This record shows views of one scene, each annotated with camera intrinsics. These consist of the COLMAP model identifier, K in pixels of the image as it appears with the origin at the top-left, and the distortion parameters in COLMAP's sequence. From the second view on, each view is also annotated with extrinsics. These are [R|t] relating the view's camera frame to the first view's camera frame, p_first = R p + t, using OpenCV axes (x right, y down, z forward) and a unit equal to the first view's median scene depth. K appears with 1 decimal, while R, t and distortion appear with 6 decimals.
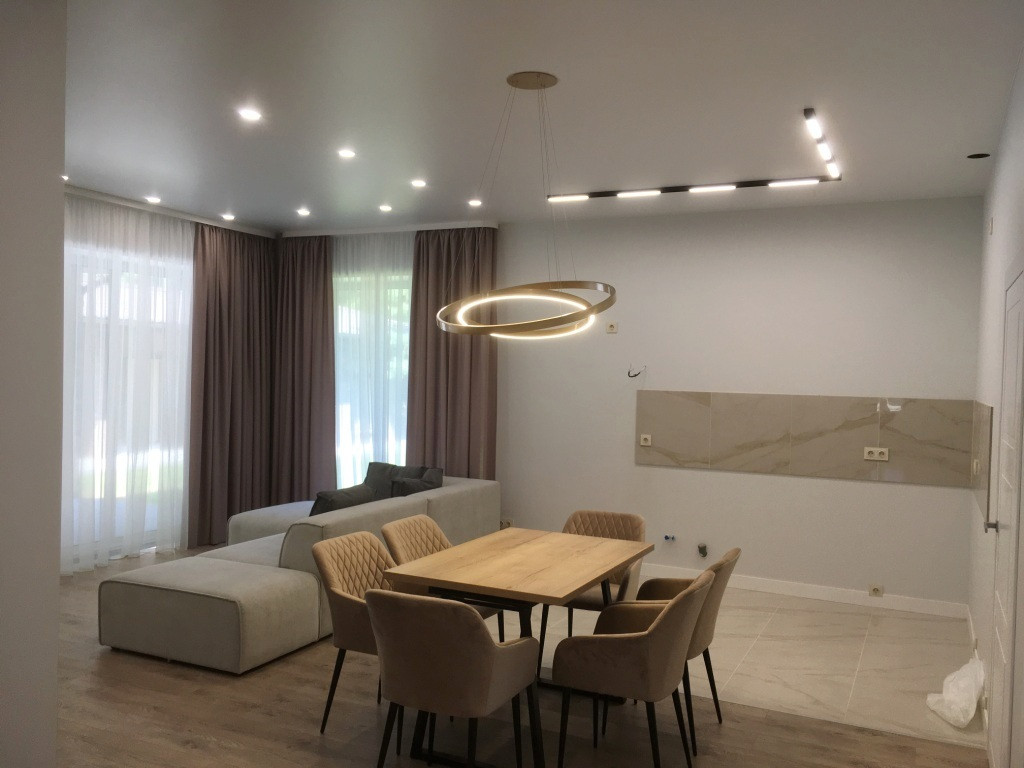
lens RADIAL K [[868.4, 0, 515.0], [0, 868.4, 387.1], [0, 0, 1]] dist [0.066347, -0.083113]
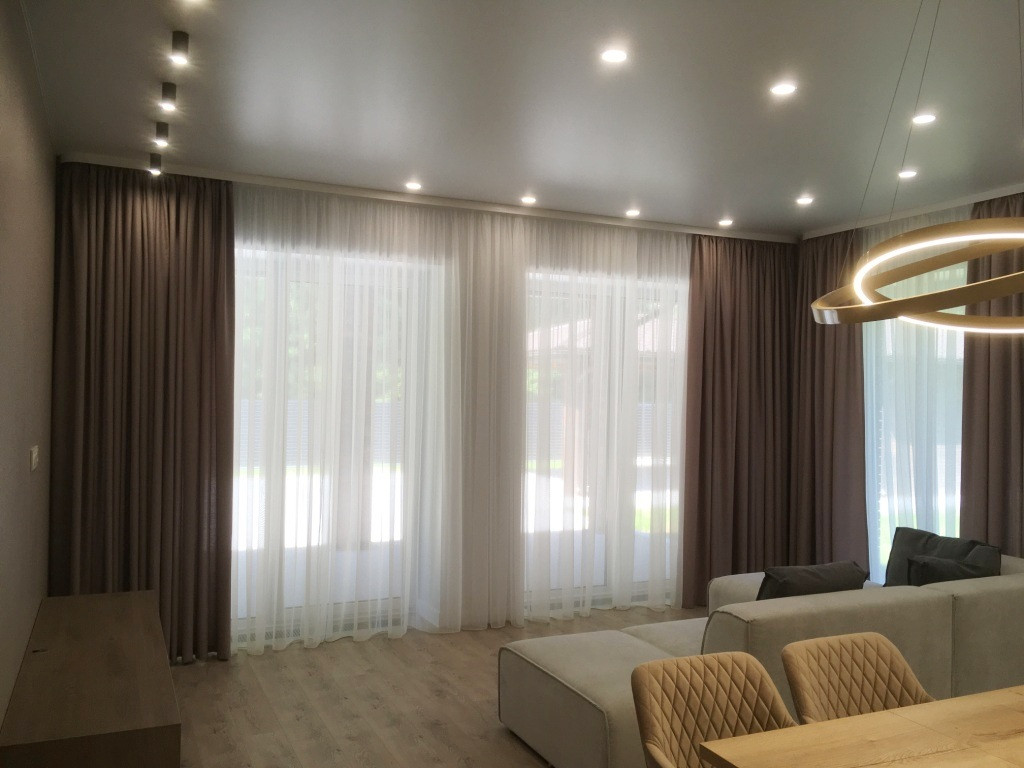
lens RADIAL K [[868.4, 0, 539.6], [0, 868.4, 391.6], [0, 0, 1]] dist [0.066347, -0.083113]
pose [[0.765848, -0.013427, -0.642882, 0.081274], [-0.005468, 0.999610, -0.027392, -0.005870], [0.642999, 0.024493, 0.765475, 0.246117]]
